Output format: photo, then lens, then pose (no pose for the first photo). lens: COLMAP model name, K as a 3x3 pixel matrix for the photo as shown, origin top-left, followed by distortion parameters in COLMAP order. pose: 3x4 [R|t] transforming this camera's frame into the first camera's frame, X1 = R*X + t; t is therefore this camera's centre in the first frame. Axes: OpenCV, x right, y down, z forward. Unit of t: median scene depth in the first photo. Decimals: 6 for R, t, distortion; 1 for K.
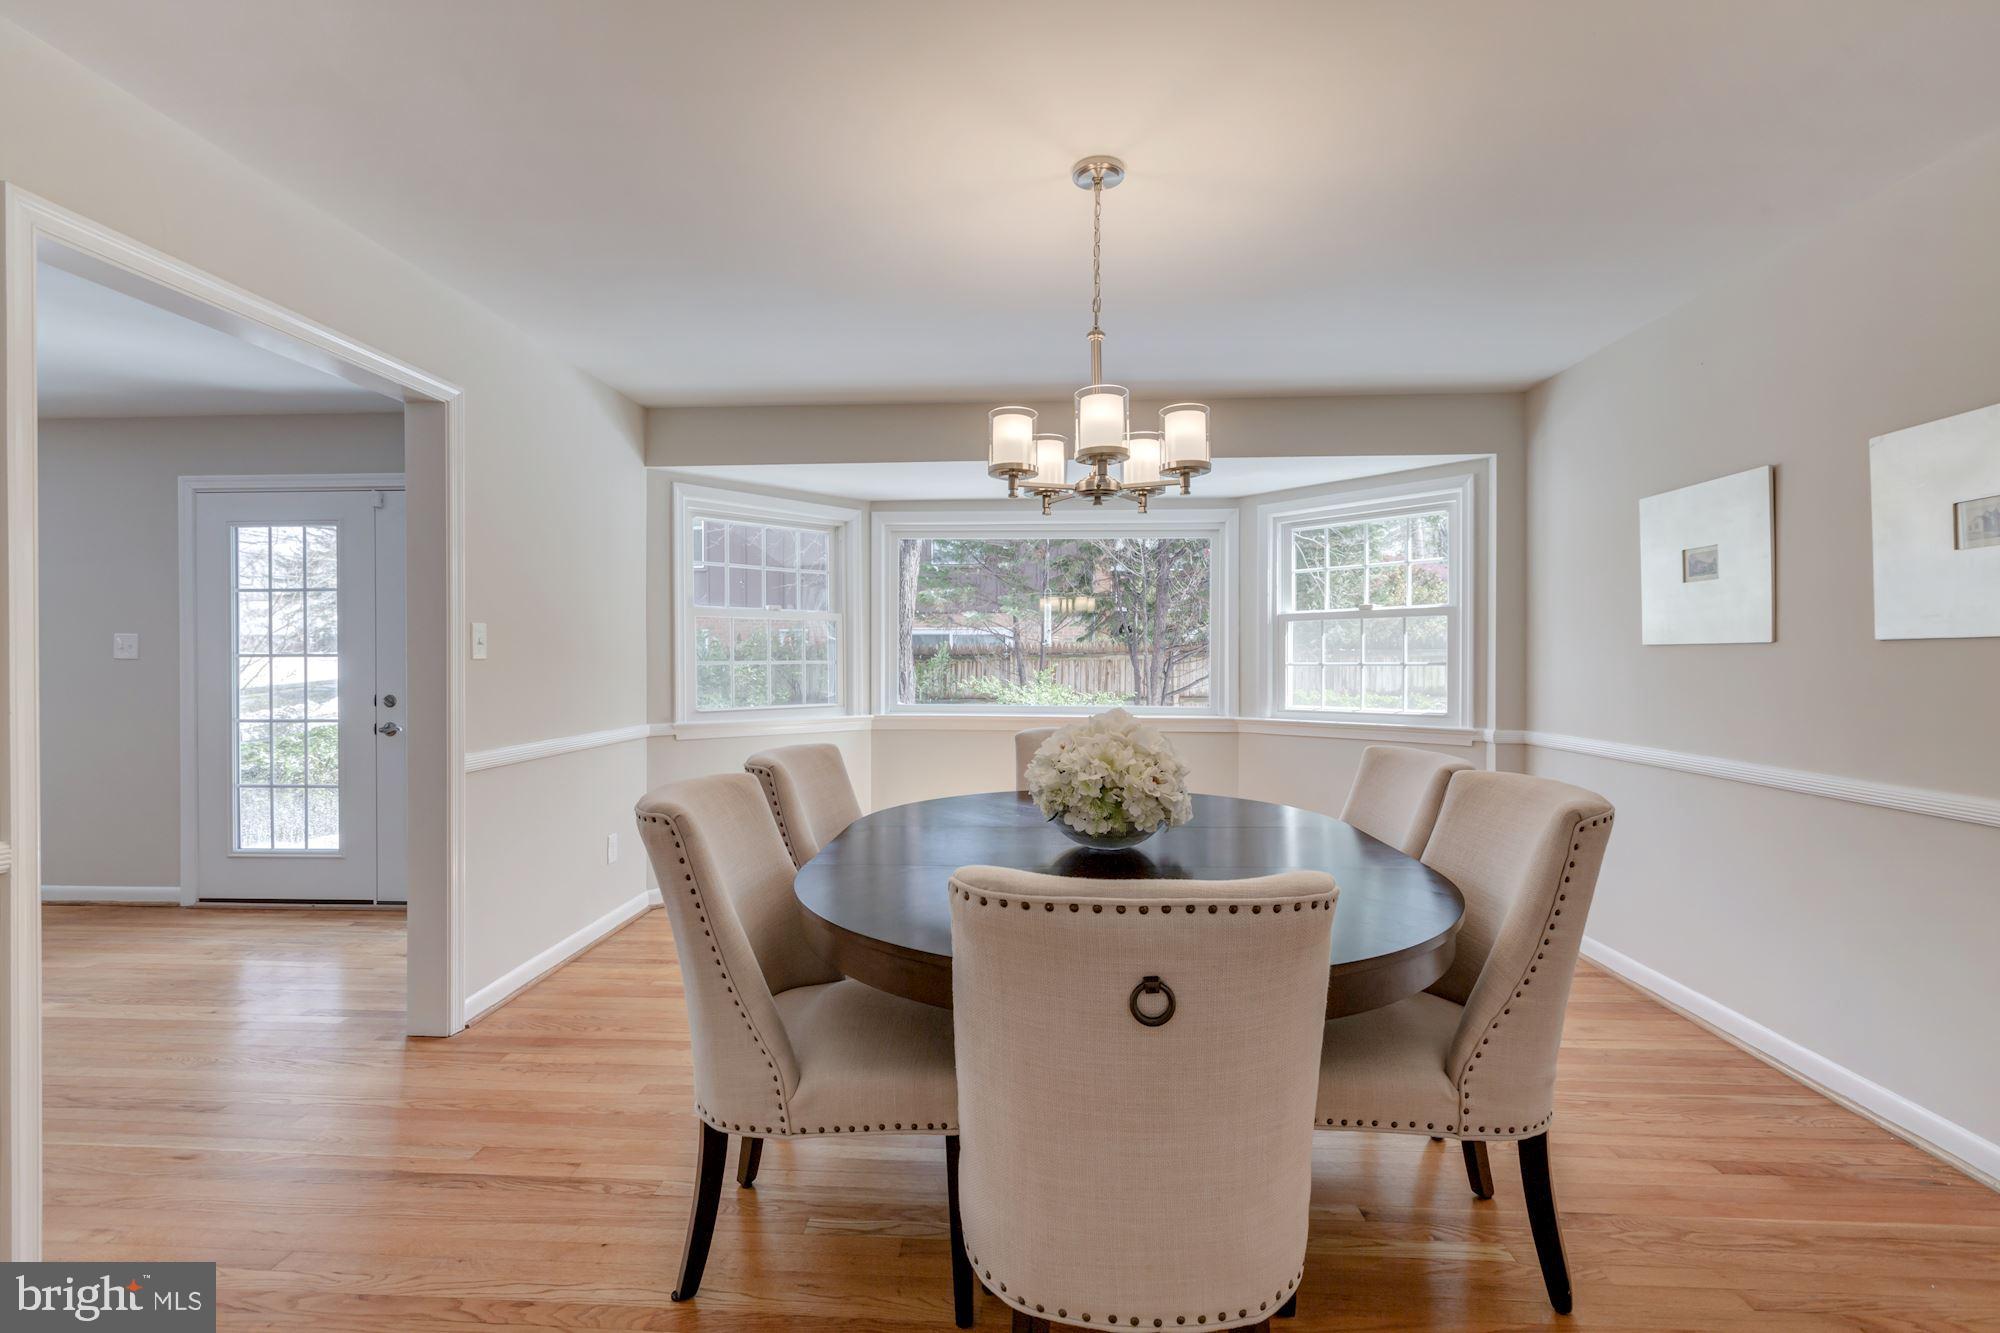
lens RADIAL K [[900.8, 0, 984.5], [0, 900.8, 657.7], [0, 0, 1]] dist [0.004133, -0.000541]
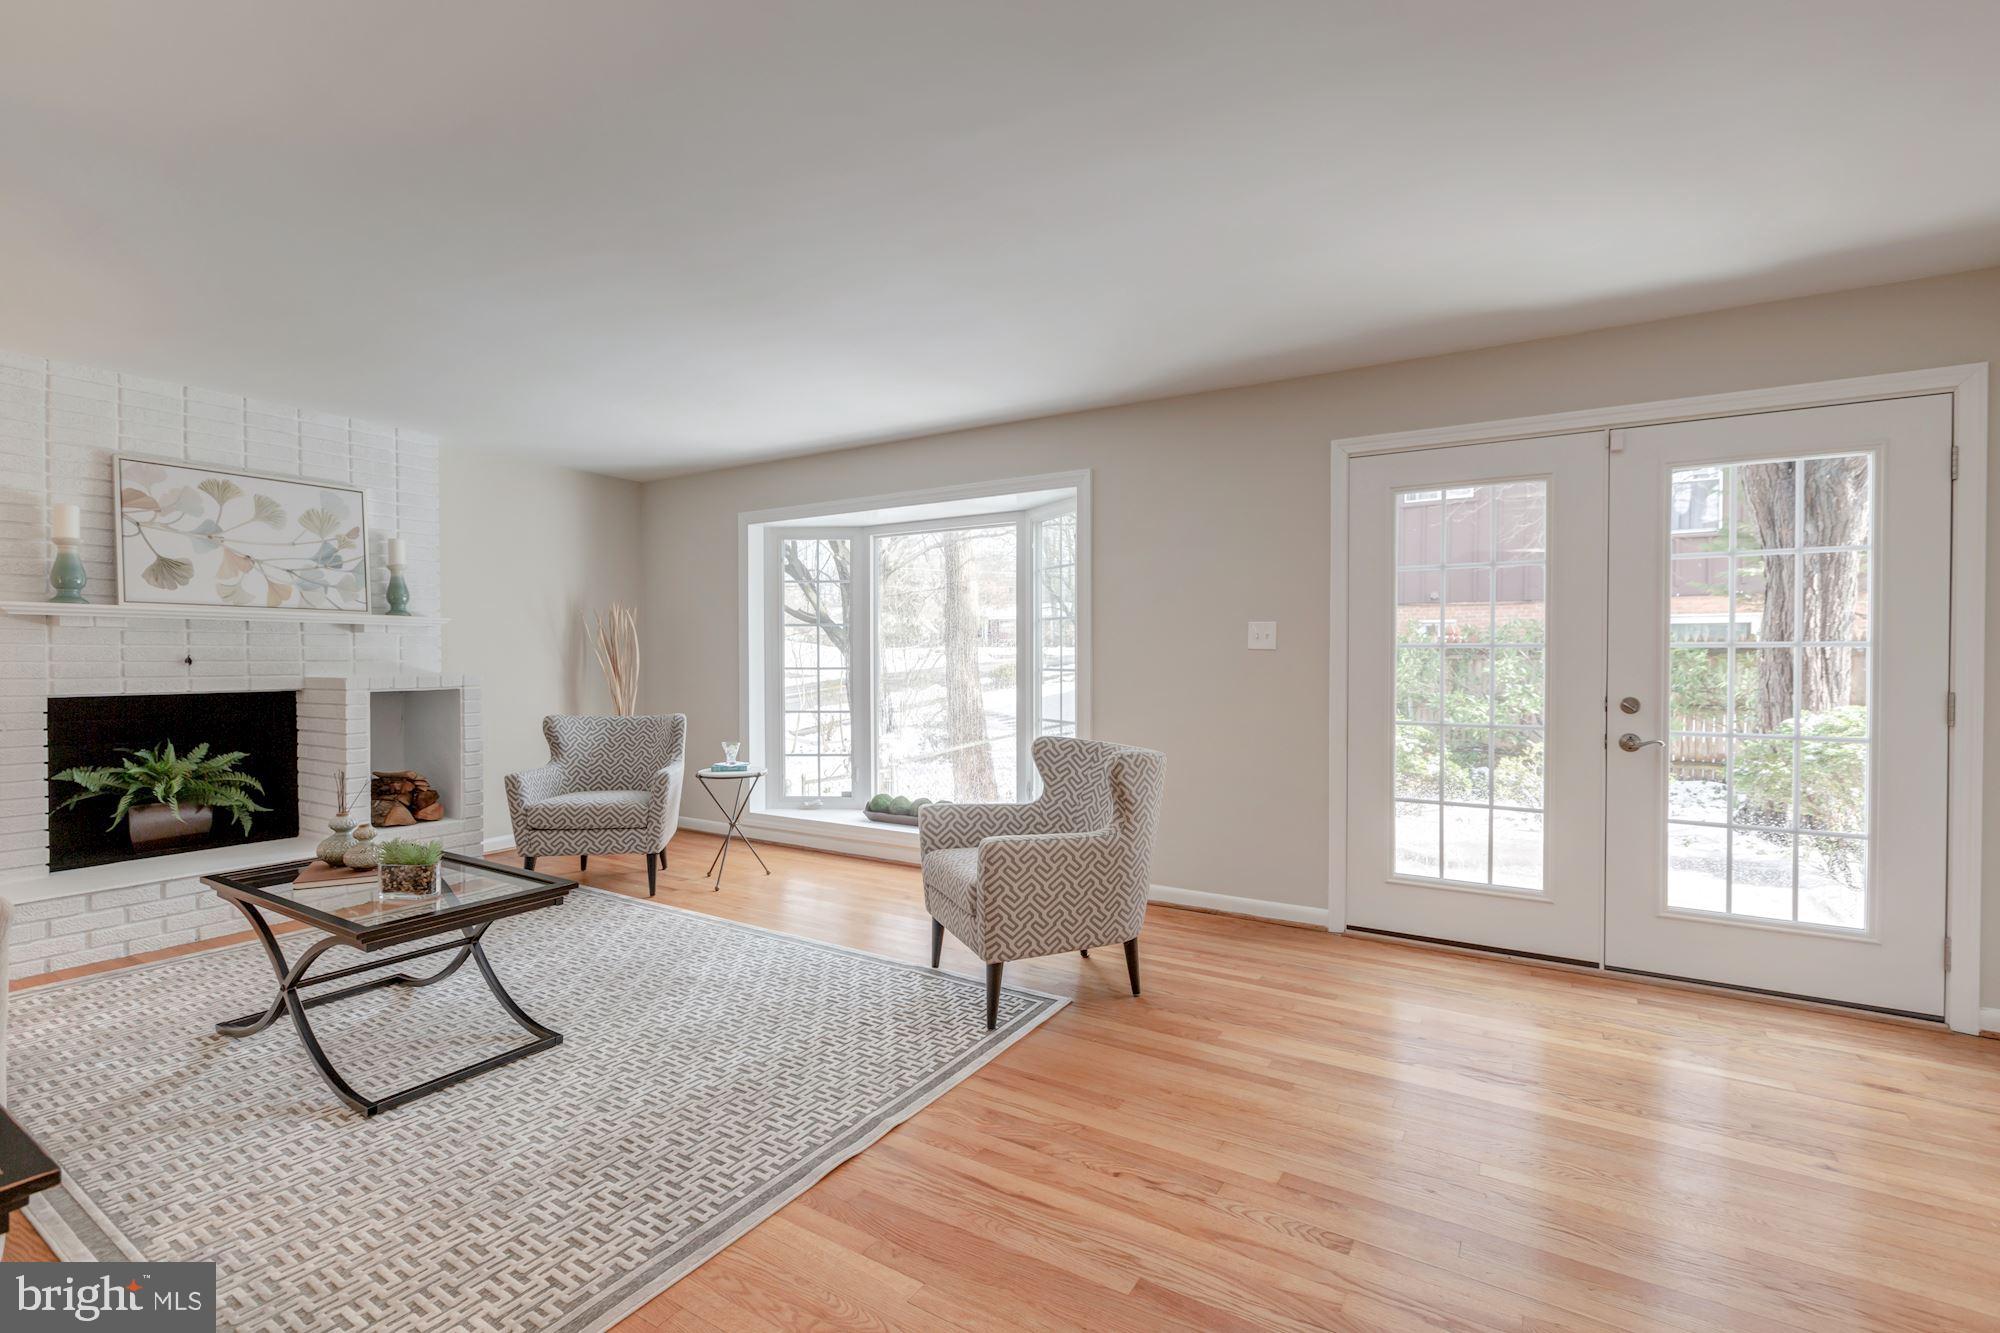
lens RADIAL K [[900.8, 0, 988.8], [0, 900.8, 661.5], [0, 0, 1]] dist [0.004133, -0.000541]
pose [[0.878129, 0.005057, -0.478396, -0.759225], [-0.001955, 0.999974, 0.006982, 0.007260], [0.478419, -0.005196, 0.878116, 0.074869]]
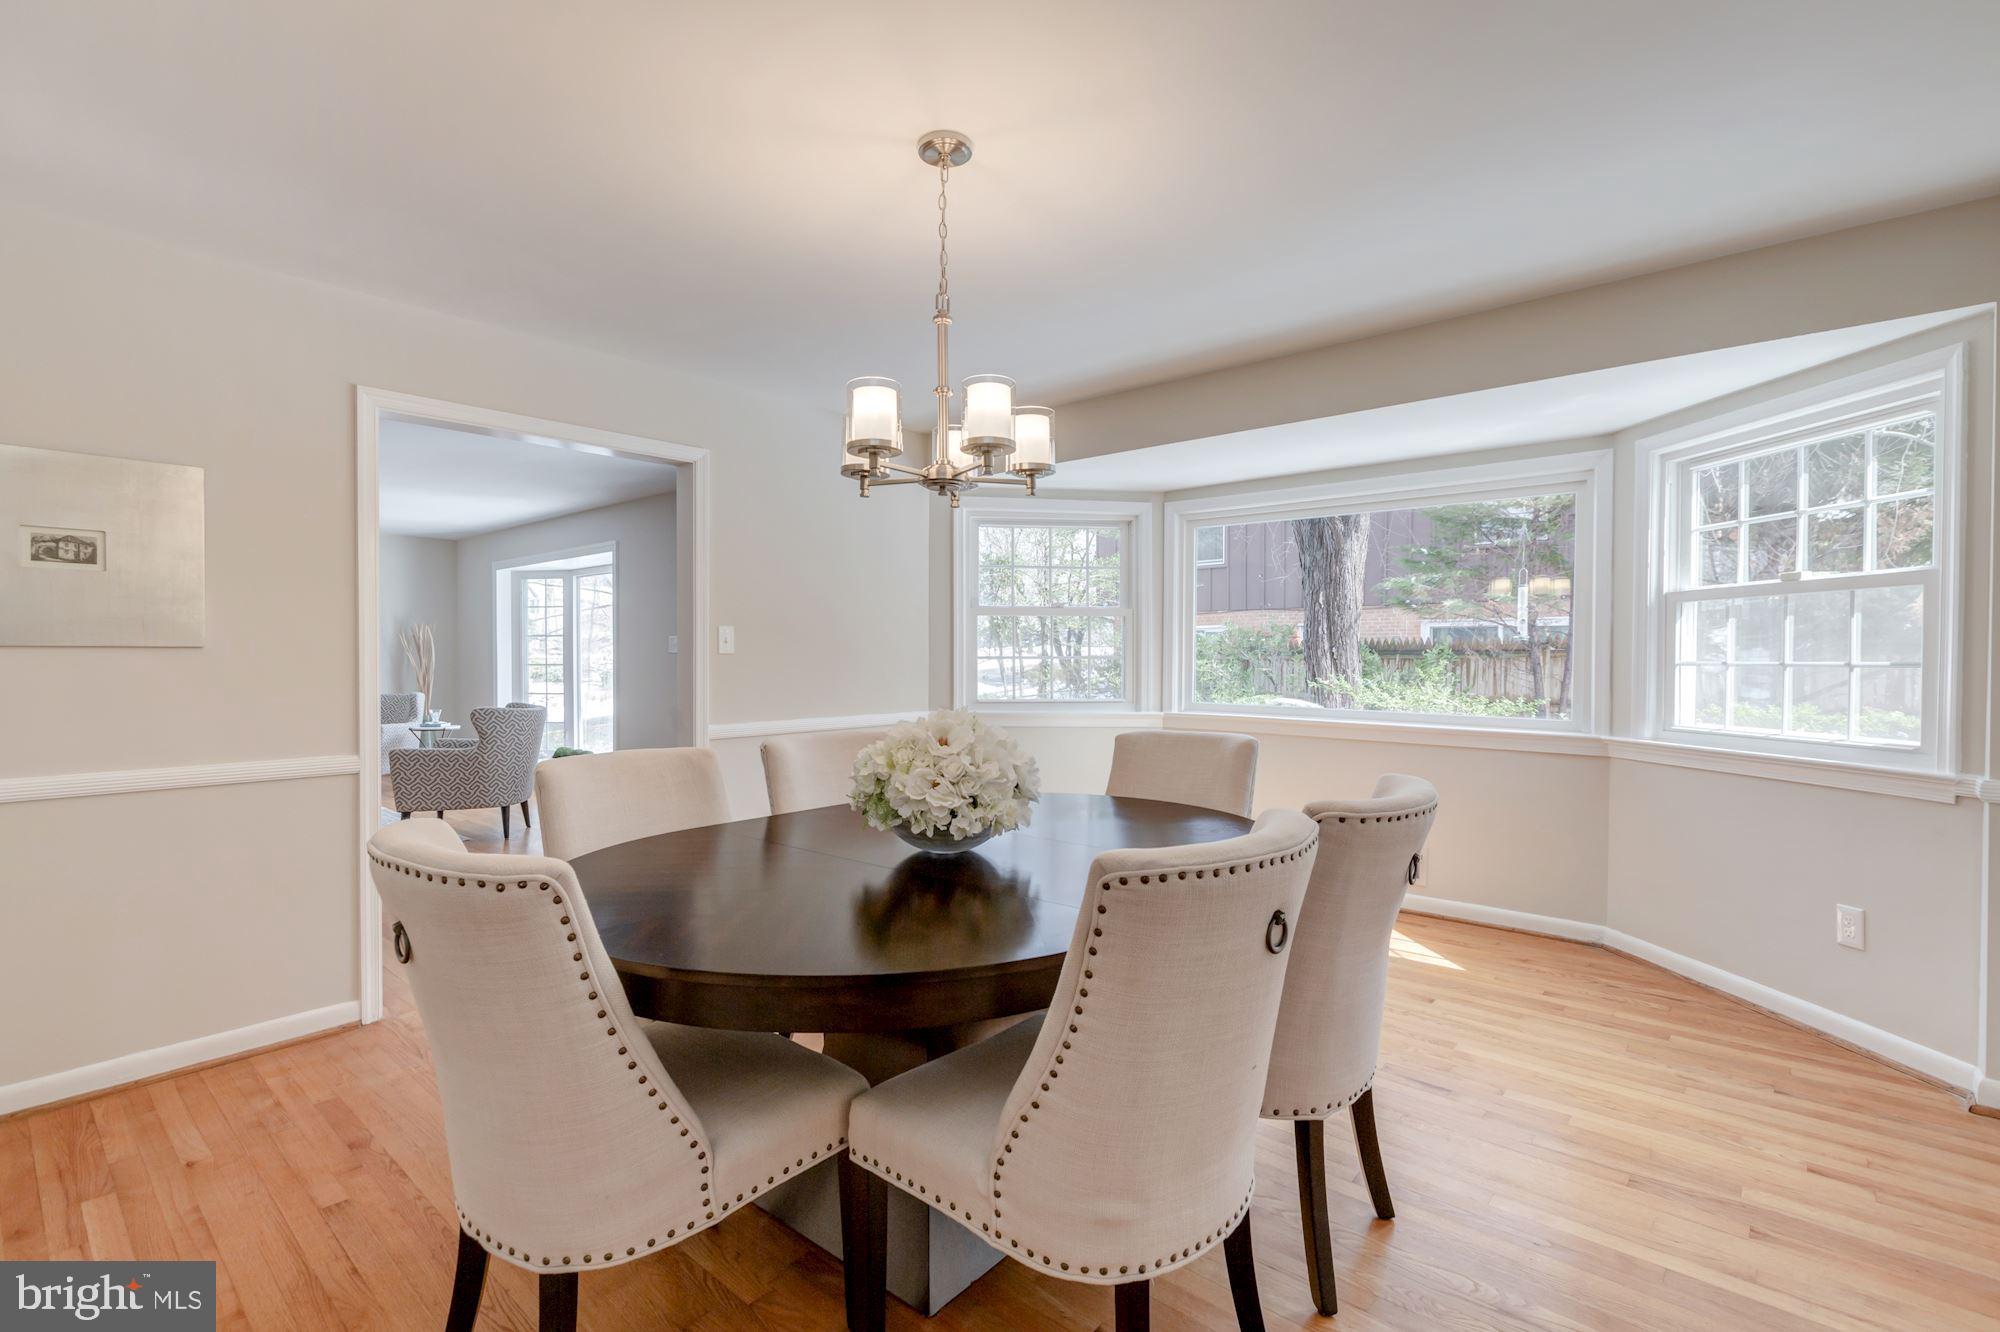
lens RADIAL K [[900.8, 0, 980.4], [0, 900.8, 657.6], [0, 0, 1]] dist [0.004133, -0.000541]
pose [[0.787571, 0.004862, -0.616204, 0.383662], [-0.002015, 0.999984, 0.005314, 0.000088], [0.616220, -0.002943, 0.787568, 0.133921]]
